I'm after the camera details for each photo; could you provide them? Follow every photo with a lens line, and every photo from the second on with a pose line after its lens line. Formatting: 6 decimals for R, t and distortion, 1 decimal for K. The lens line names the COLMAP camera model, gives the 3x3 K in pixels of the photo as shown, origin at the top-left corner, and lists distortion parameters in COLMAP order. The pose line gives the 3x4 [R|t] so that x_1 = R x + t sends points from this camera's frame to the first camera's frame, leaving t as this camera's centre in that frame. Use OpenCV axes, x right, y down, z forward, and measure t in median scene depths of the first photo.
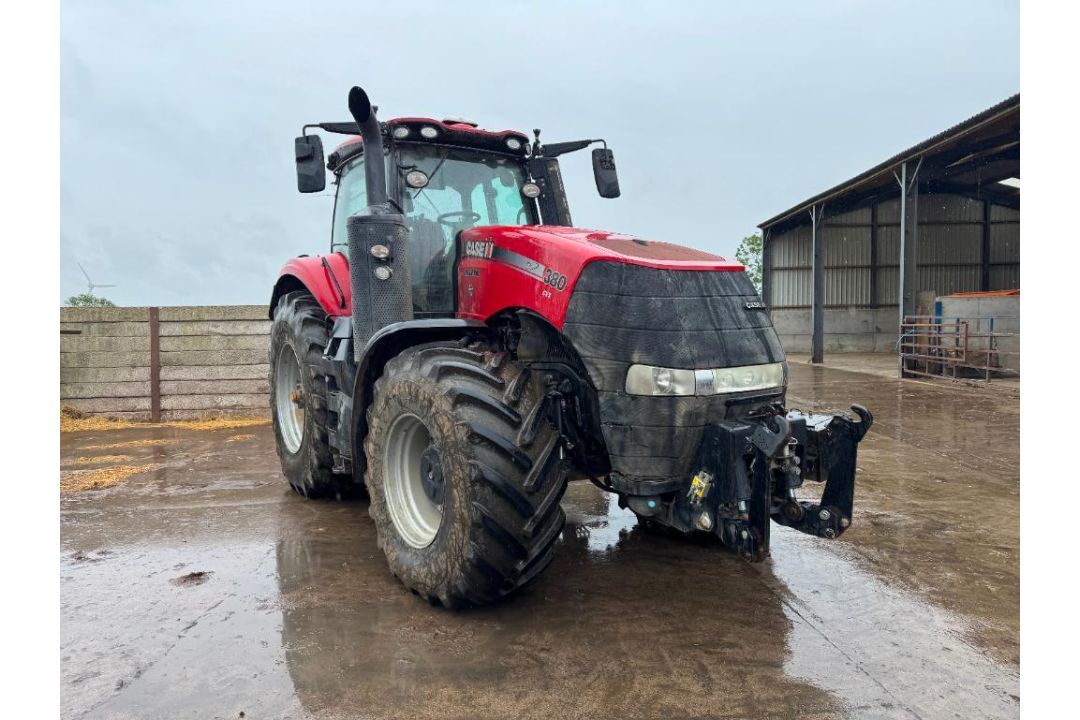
lens RADIAL K [[663.7, 0, 534.6], [0, 663.7, 363.4], [0, 0, 1]] dist [0.036811, -0.043507]
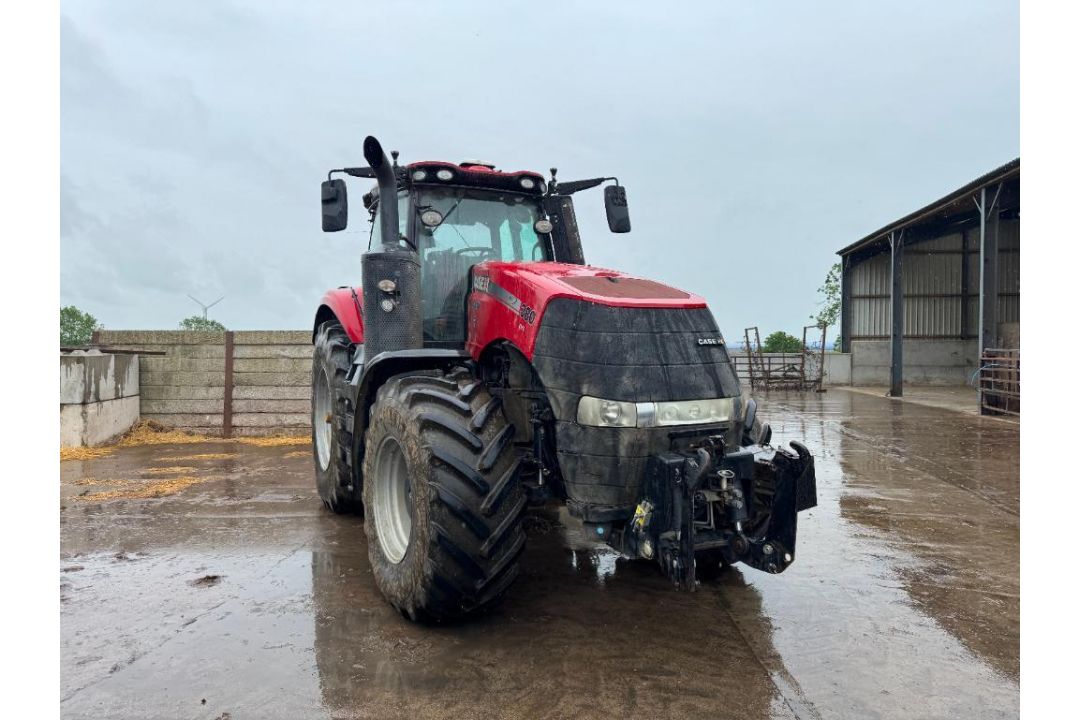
lens RADIAL K [[663.7, 0, 538.5], [0, 663.7, 362.3], [0, 0, 1]] dist [0.036811, -0.043507]
pose [[0.992628, 0.016533, -0.120070, 0.138668], [-0.021256, 0.999045, -0.038164, -0.007225], [0.119325, 0.040435, 0.992032, -0.038994]]
